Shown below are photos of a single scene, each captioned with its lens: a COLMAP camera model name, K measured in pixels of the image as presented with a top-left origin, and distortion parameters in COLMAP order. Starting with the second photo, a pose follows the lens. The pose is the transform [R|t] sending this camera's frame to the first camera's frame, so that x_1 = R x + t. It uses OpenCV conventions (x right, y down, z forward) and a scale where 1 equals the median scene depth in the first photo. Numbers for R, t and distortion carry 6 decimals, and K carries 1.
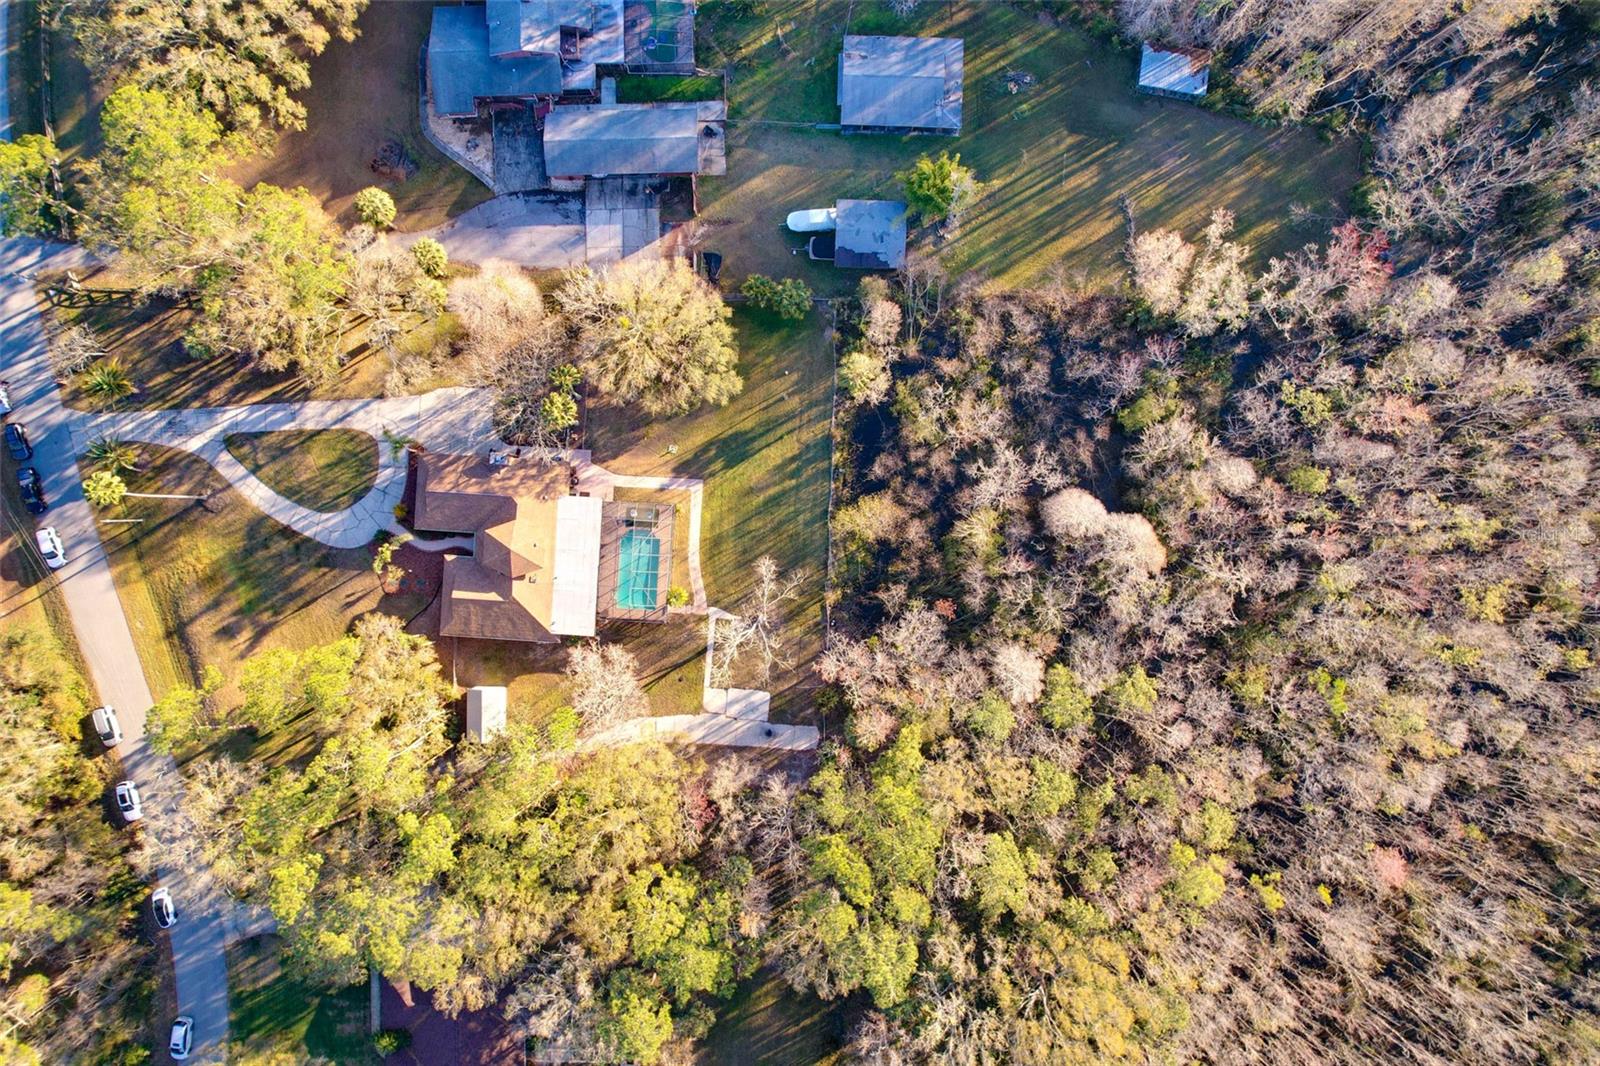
lens RADIAL K [[1024.6, 0, 797.5], [0, 1024.6, 531.2], [0, 0, 1]] dist [-0.079466, 0.070599]
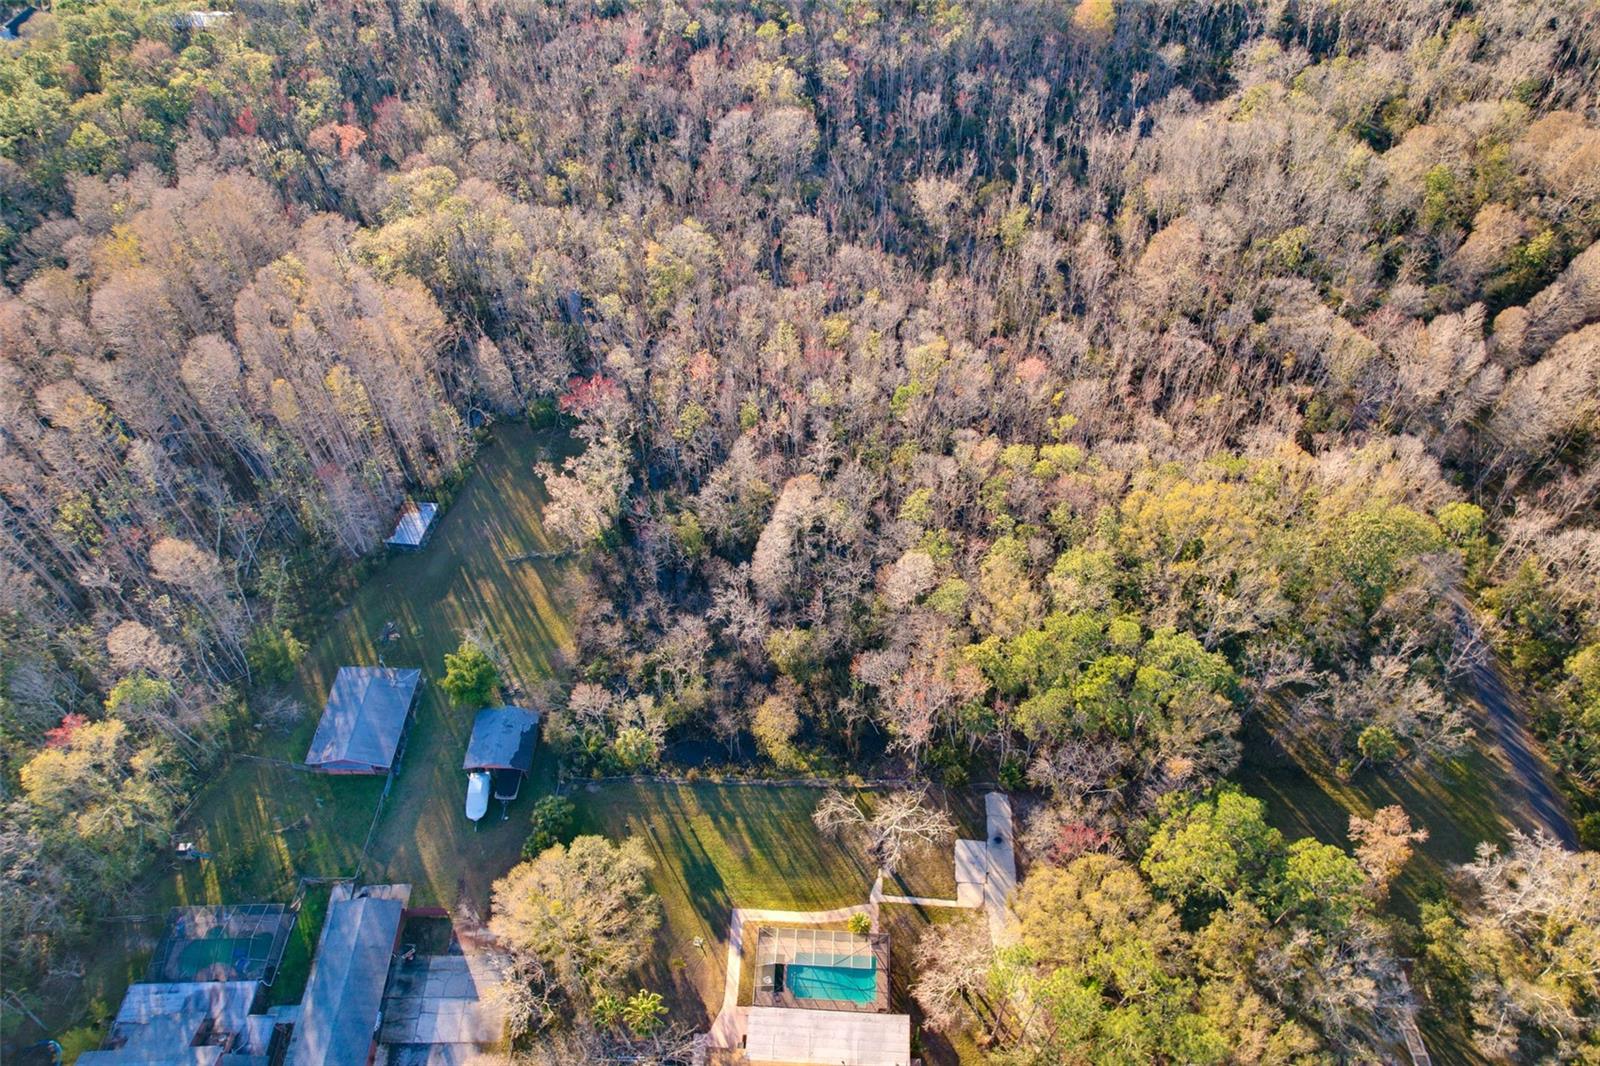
lens RADIAL K [[1033.2, 0, 798.7], [0, 1033.2, 529.0], [0, 0, 1]] dist [-0.080156, 0.074237]
pose [[-0.005097, -0.745881, 0.666060, -0.465712], [0.999864, -0.014258, -0.008315, 0.022402], [0.015699, 0.665926, 0.745852, 0.080741]]
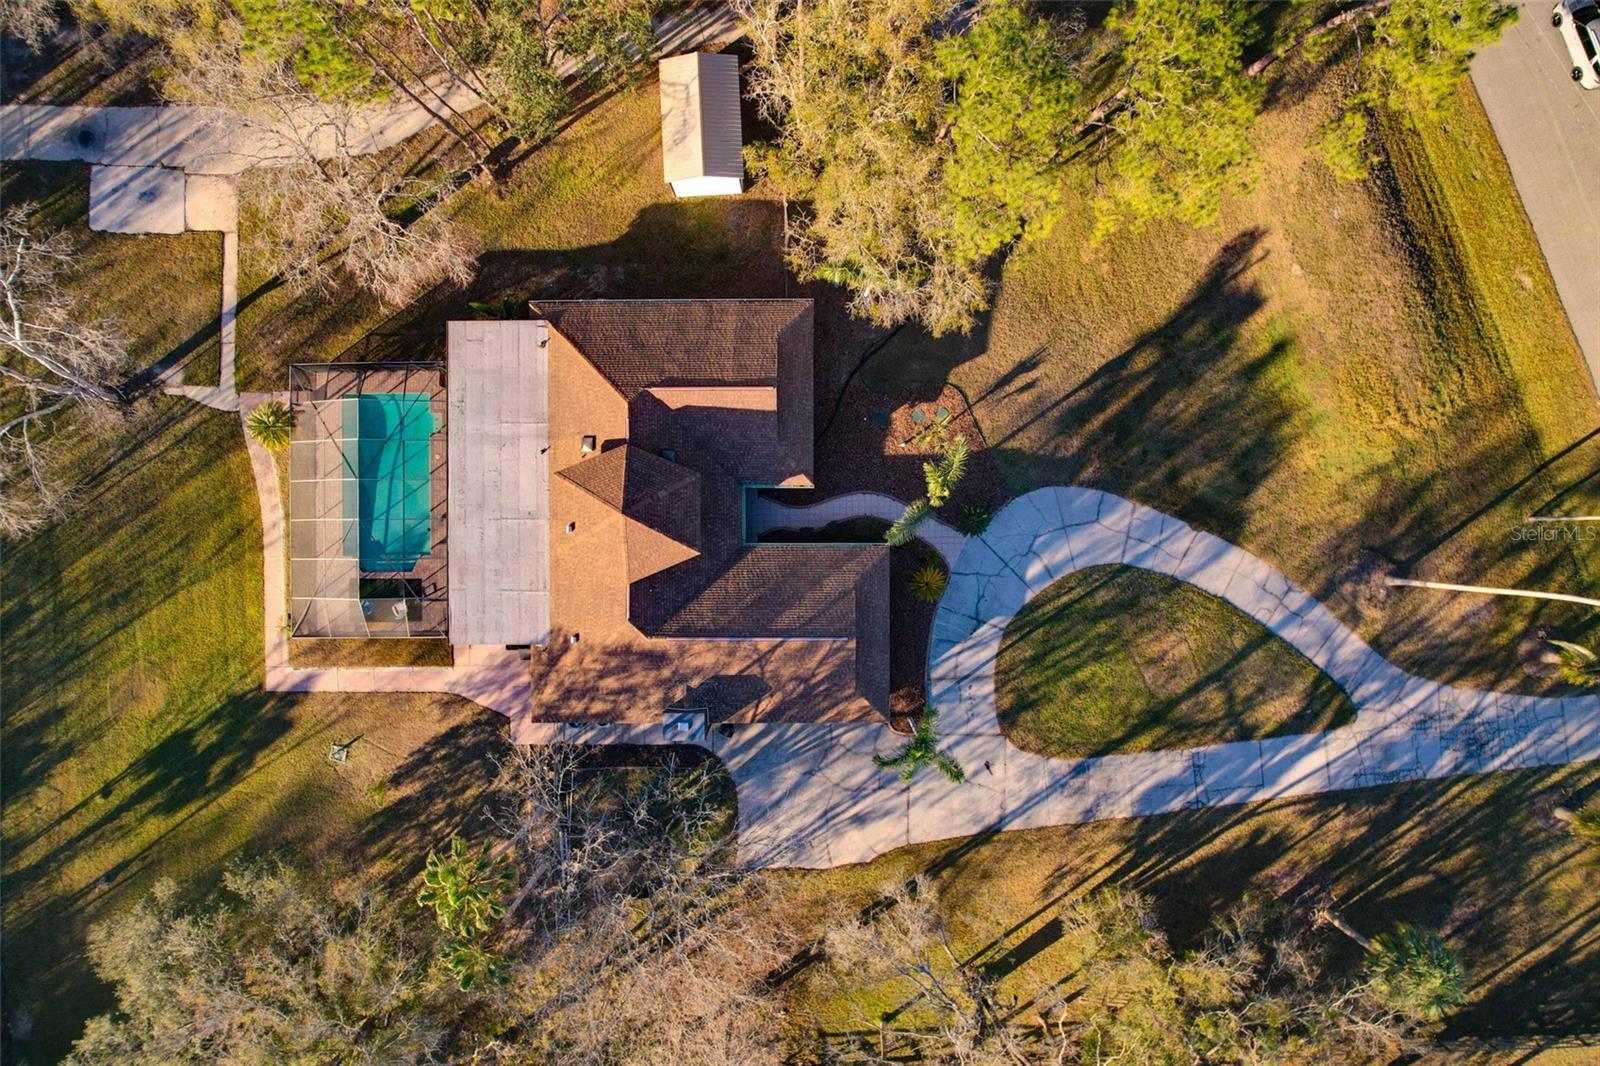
lens RADIAL K [[1024.6, 0, 797.5], [0, 1024.6, 531.2], [0, 0, 1]] dist [-0.079466, 0.070599]
pose [[-0.997900, 0.064692, 0.003291, -0.341634], [-0.064751, -0.997624, -0.023547, 0.015579], [0.001760, -0.023711, 0.999717, 0.570522]]
